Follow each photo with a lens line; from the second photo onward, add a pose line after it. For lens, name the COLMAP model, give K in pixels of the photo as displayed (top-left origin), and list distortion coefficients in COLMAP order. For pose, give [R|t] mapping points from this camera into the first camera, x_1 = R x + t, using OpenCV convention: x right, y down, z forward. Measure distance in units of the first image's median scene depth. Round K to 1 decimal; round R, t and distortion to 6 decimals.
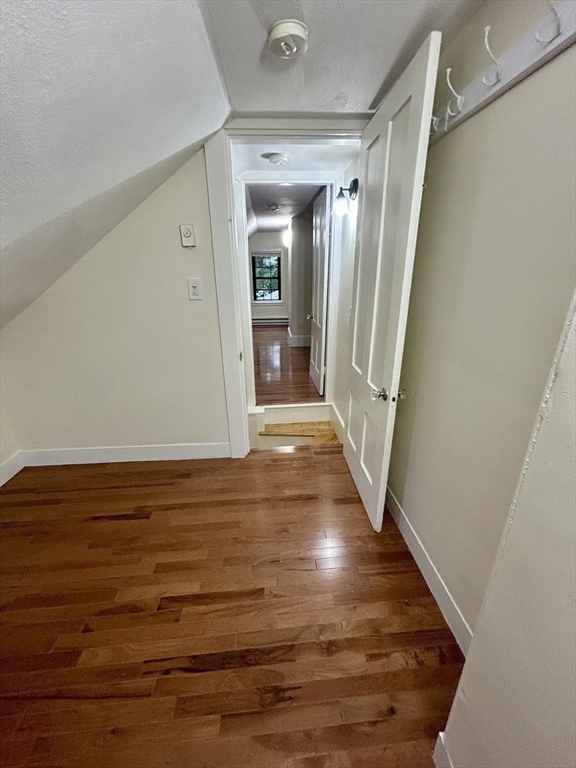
lens RADIAL K [[309.3, 0, 288.0], [0, 309.3, 384.0], [0, 0, 1]] dist [0.000431, -0.000200]
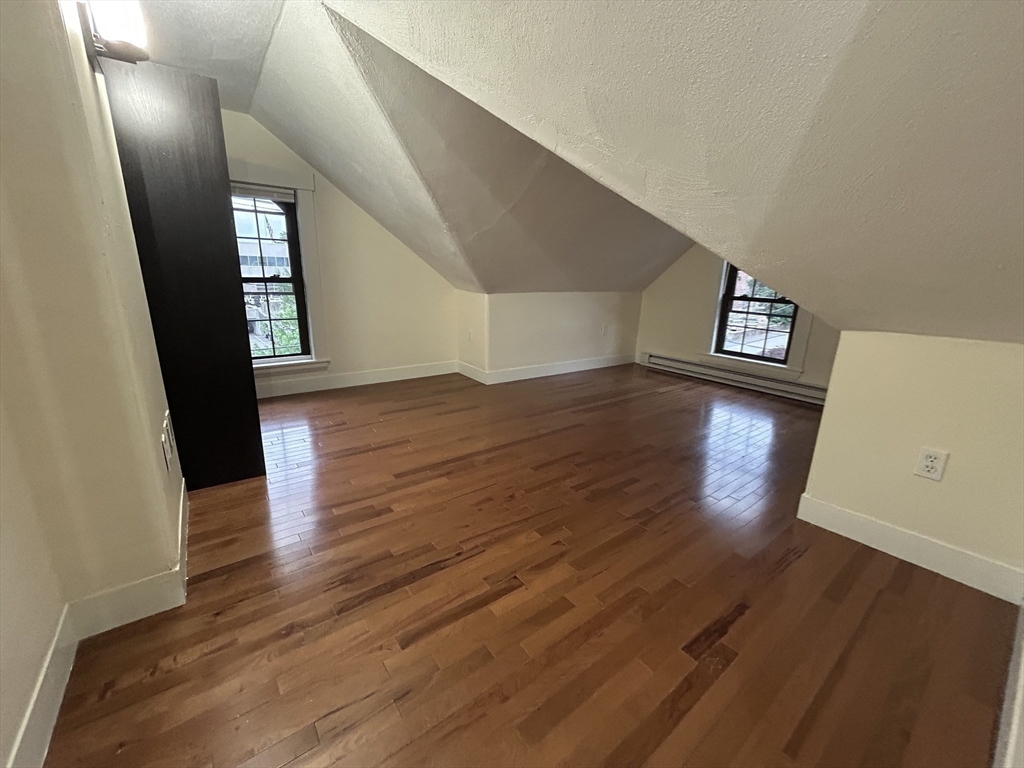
lens RADIAL K [[412.3, 0, 512.0], [0, 412.3, 384.0], [0, 0, 1]] dist [0.000431, -0.000200]
pose [[-0.836363, 0.127277, -0.533196, 0.121377], [-0.209612, 0.824499, 0.525608, -0.295862], [0.506517, 0.551363, -0.662902, 1.422984]]
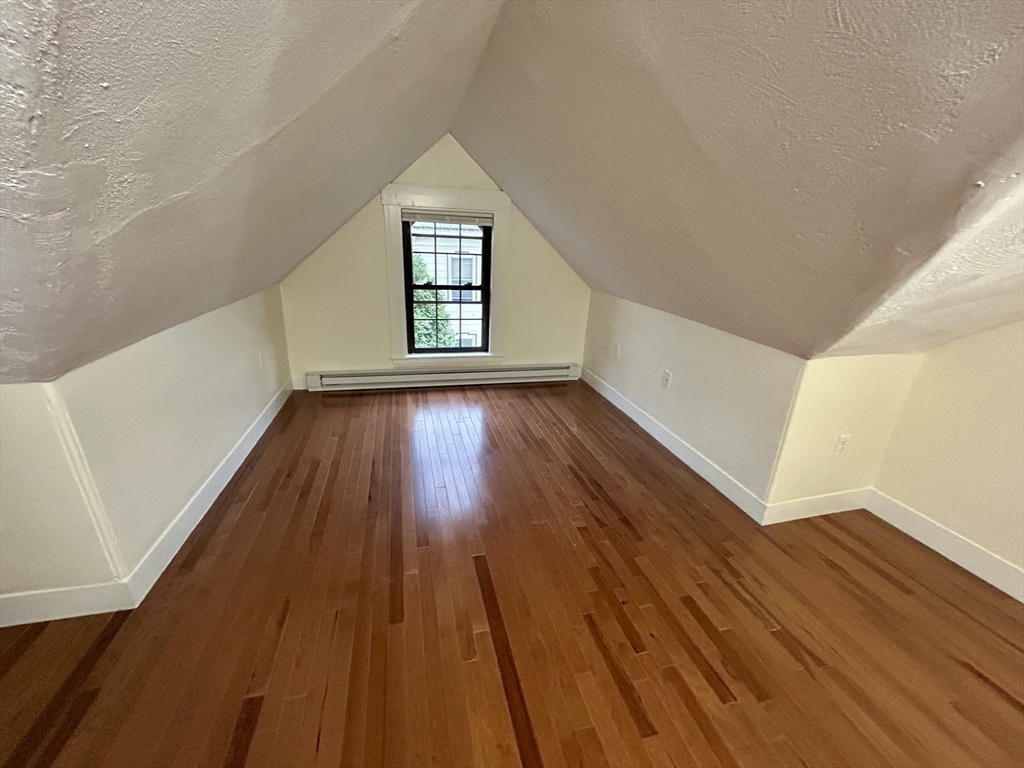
lens RADIAL K [[412.3, 0, 512.0], [0, 412.3, 384.0], [0, 0, 1]] dist [0.000431, -0.000200]
pose [[0.176318, 0.342691, -0.922754, -0.328127], [-0.380104, 0.888431, 0.257315, 0.116587], [0.907983, 0.305373, 0.286905, -0.223932]]
